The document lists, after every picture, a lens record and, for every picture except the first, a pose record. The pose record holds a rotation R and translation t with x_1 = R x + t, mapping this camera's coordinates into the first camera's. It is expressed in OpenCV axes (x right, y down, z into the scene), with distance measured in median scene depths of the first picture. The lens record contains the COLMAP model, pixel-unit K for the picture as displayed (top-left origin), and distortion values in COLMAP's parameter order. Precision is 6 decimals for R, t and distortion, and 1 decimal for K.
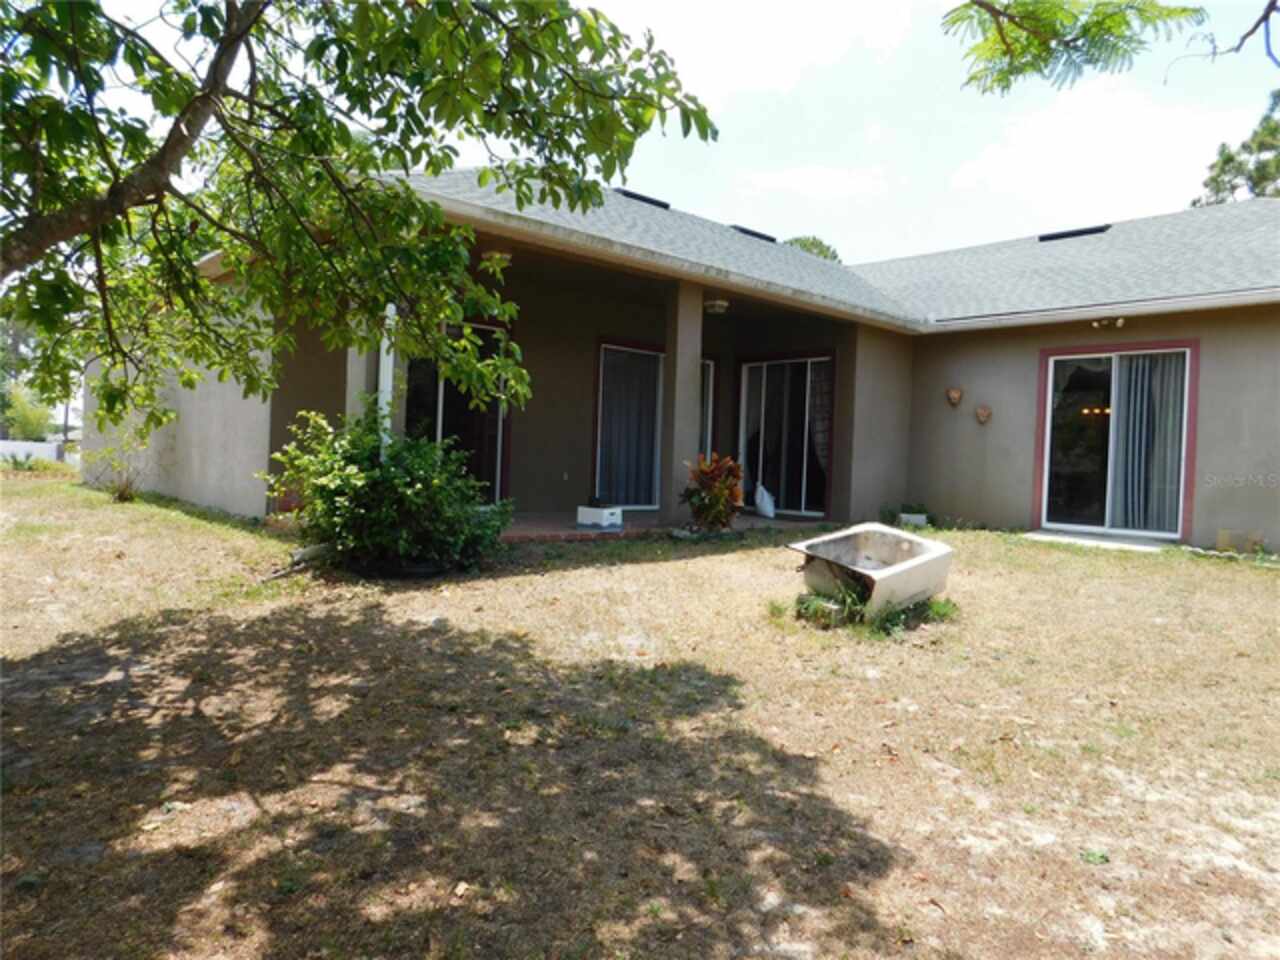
lens RADIAL K [[884.5, 0, 635.5], [0, 884.5, 484.7], [0, 0, 1]] dist [-0.056480, 0.043934]
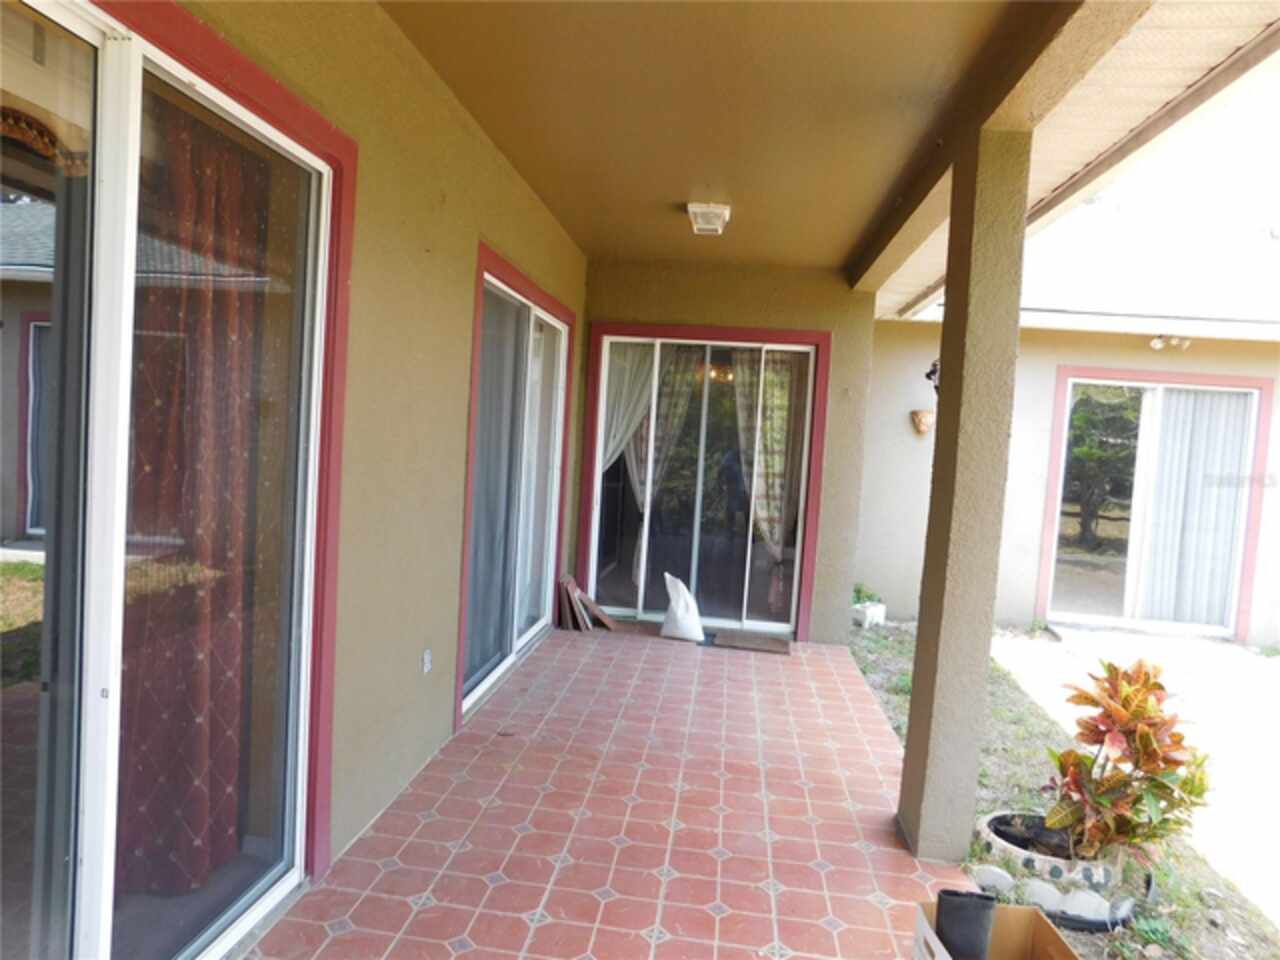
lens RADIAL K [[847.4, 0, 640.0], [0, 847.4, 480.0], [0, 0, 1]] dist [-0.066822, 0.059368]
pose [[0.734156, -0.024472, 0.678540, -0.408526], [-0.020763, 0.998074, 0.058461, -0.168146], [-0.678664, -0.057008, 0.732234, 1.279337]]
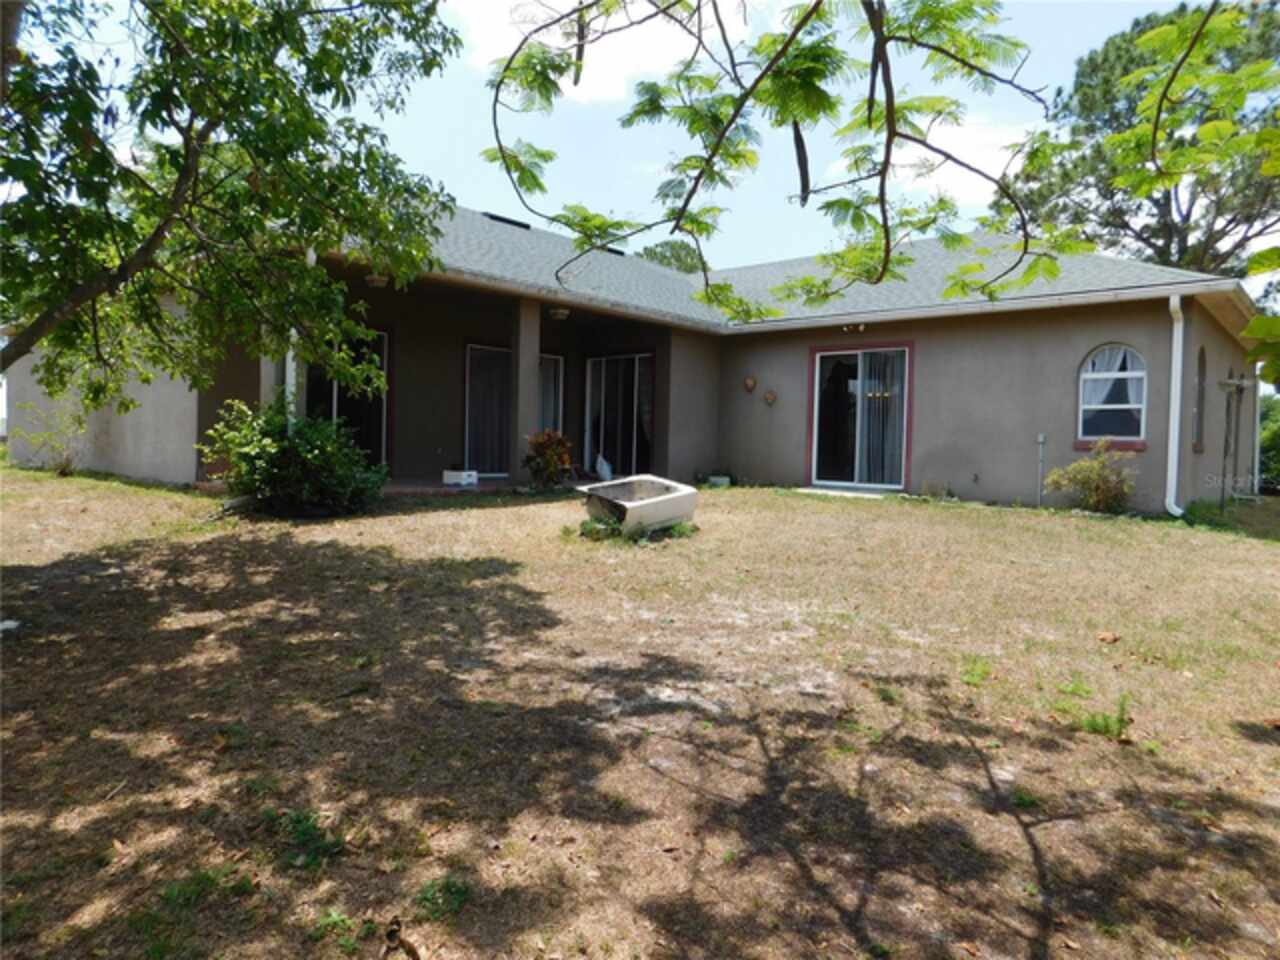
lens RADIAL K [[847.4, 0, 640.0], [0, 847.4, 480.0], [0, 0, 1]] dist [-0.066822, 0.059368]
pose [[0.992833, -0.018526, 0.118068, 0.107710], [0.016849, 0.999743, 0.015181, 0.034382], [-0.118319, -0.013082, 0.992889, -0.393740]]
